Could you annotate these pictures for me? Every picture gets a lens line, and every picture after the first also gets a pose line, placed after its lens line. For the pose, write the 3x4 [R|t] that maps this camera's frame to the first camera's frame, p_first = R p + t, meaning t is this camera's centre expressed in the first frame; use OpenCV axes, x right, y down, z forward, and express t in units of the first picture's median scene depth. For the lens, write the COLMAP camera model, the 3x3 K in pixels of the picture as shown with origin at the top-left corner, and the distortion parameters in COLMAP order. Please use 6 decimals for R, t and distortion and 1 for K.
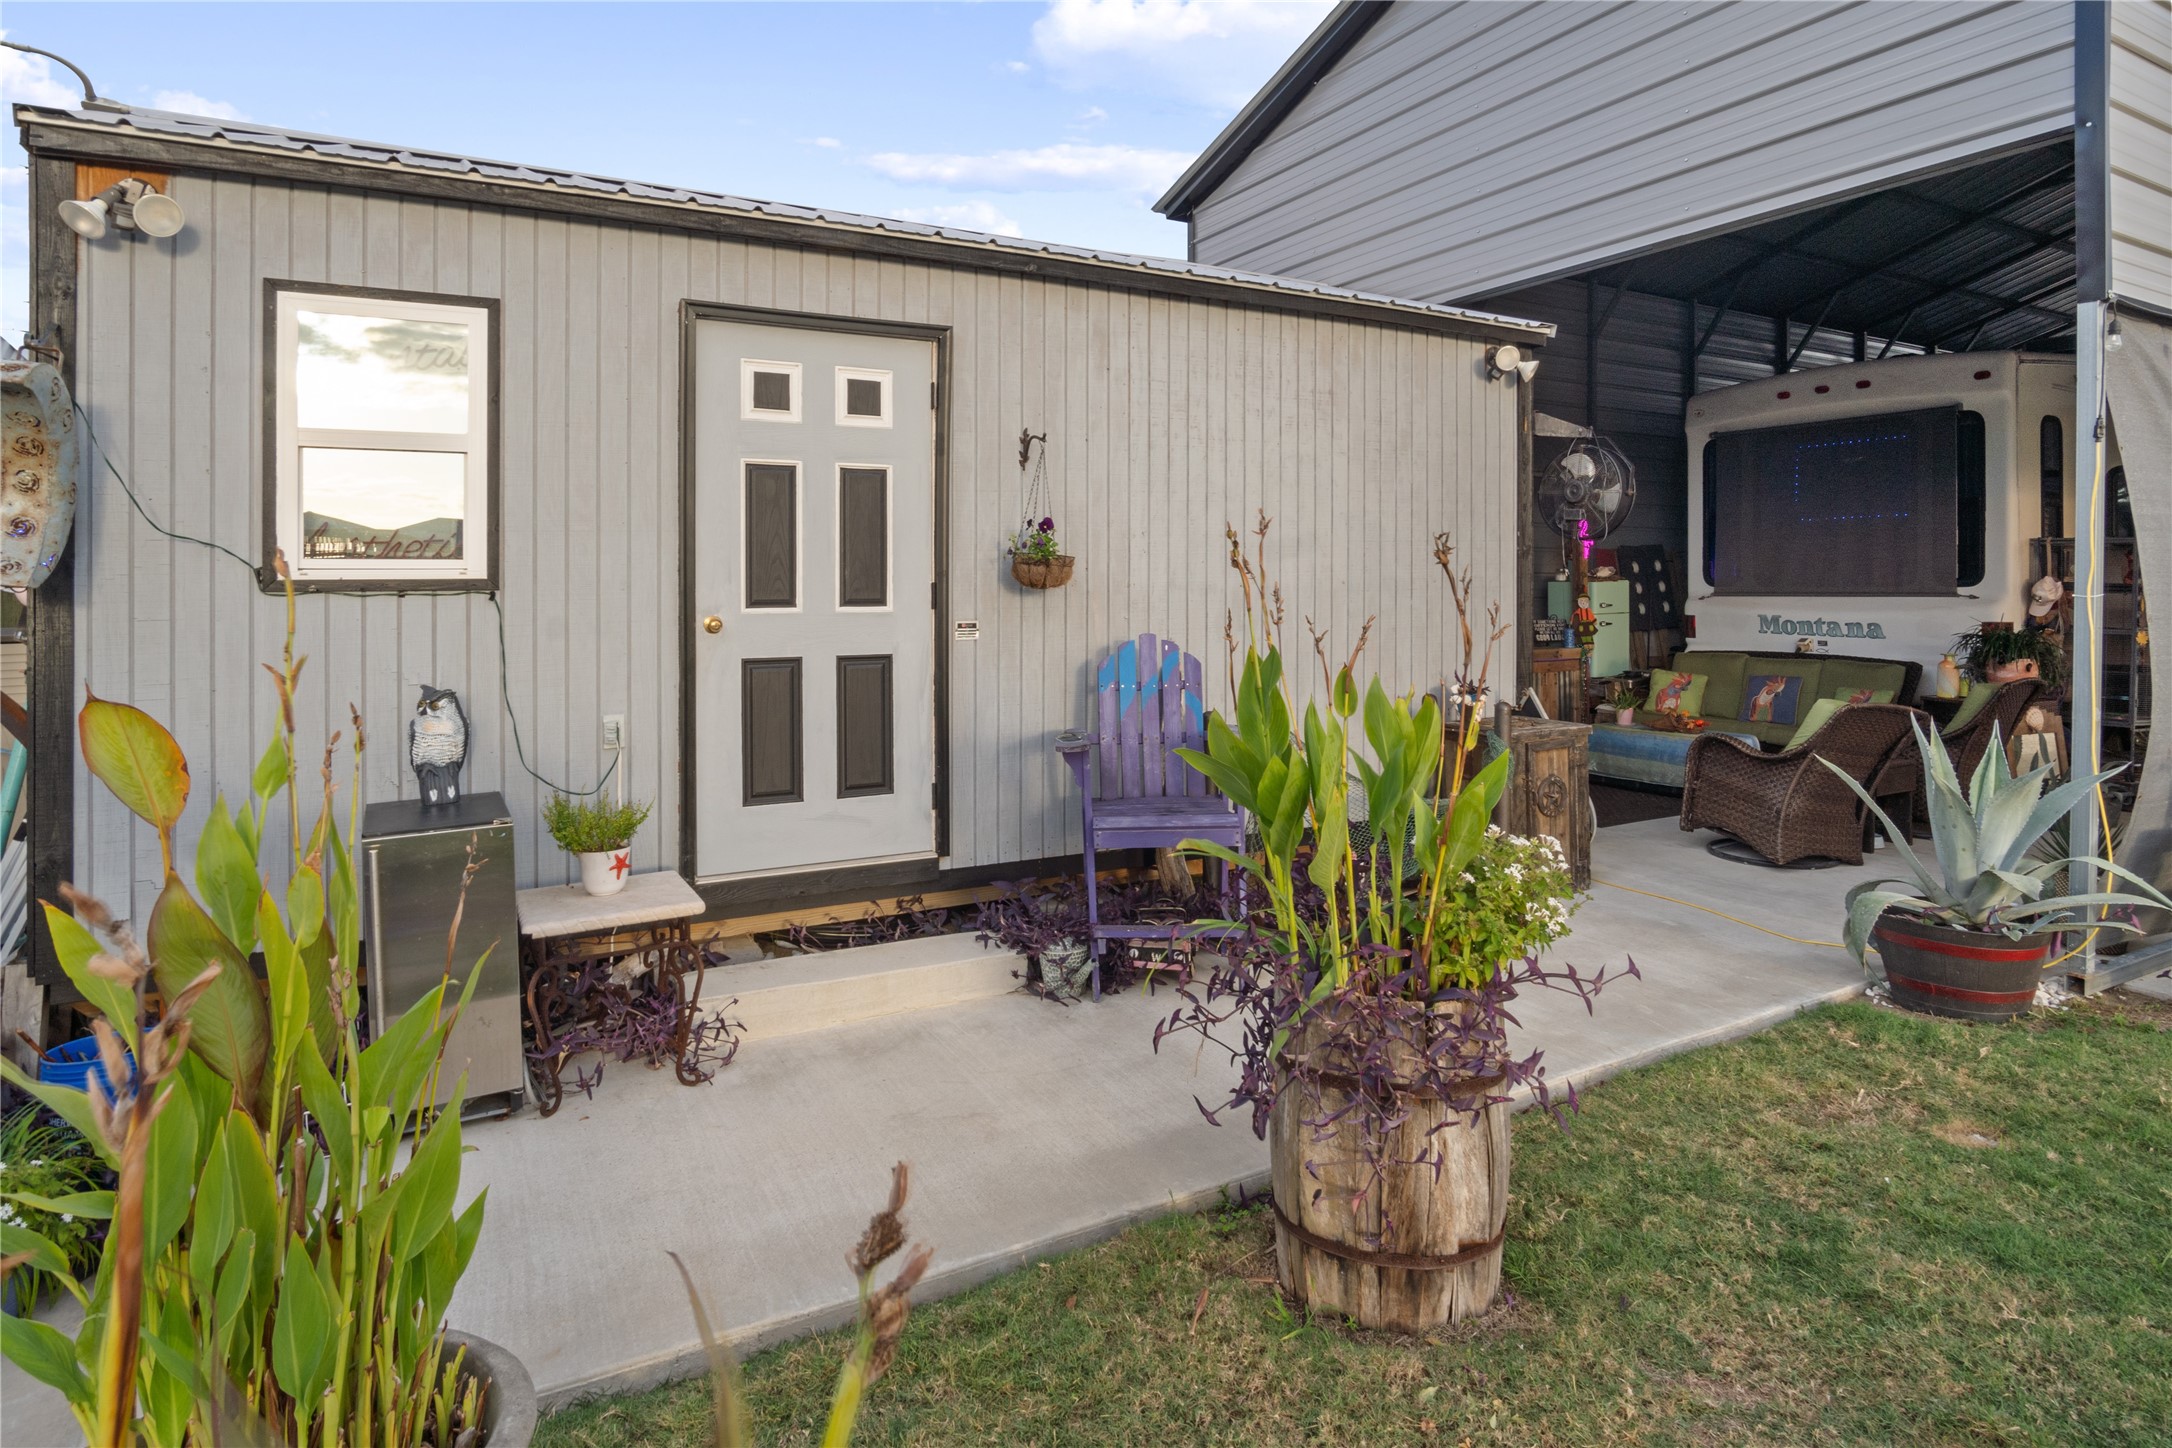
lens RADIAL K [[1159.9, 0, 1100.8], [0, 1159.9, 594.1], [0, 0, 1]] dist [-0.030341, 0.007746]
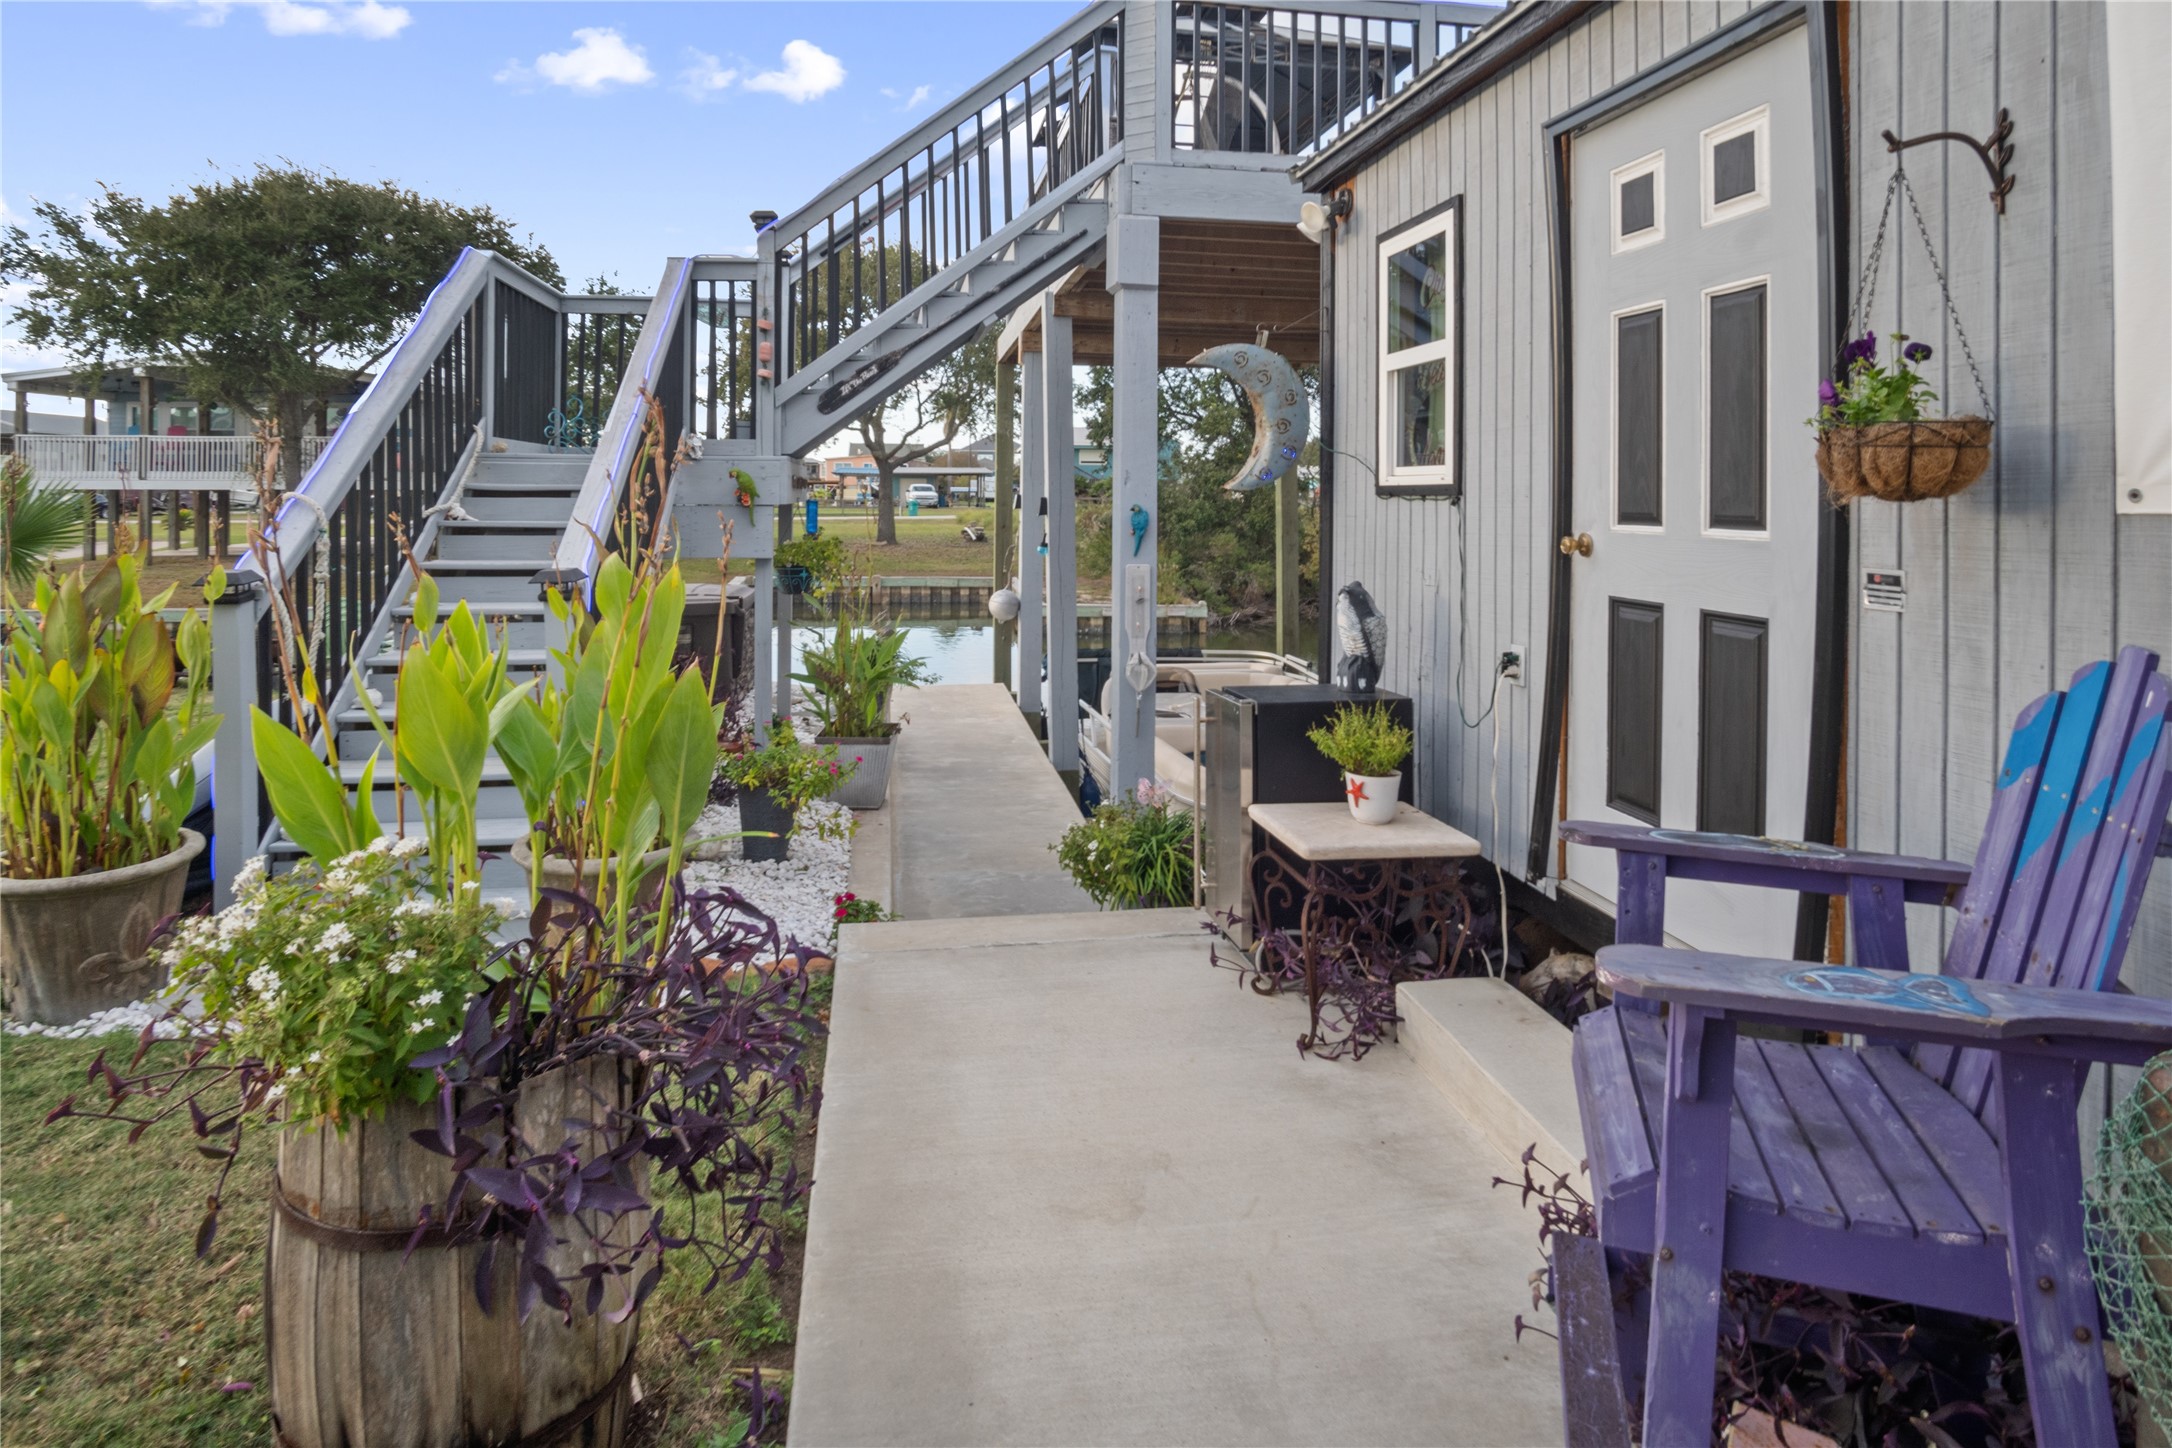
lens RADIAL K [[1223.3, 0, 1095.5], [0, 1223.3, 479.4], [0, 0, 1]] dist [-0.035198, 0.004436]
pose [[-0.304017, -0.008403, -0.952629, 0.465412], [-0.011291, 0.999923, -0.005217, -0.007343], [0.952600, 0.009170, -0.304089, 0.878583]]
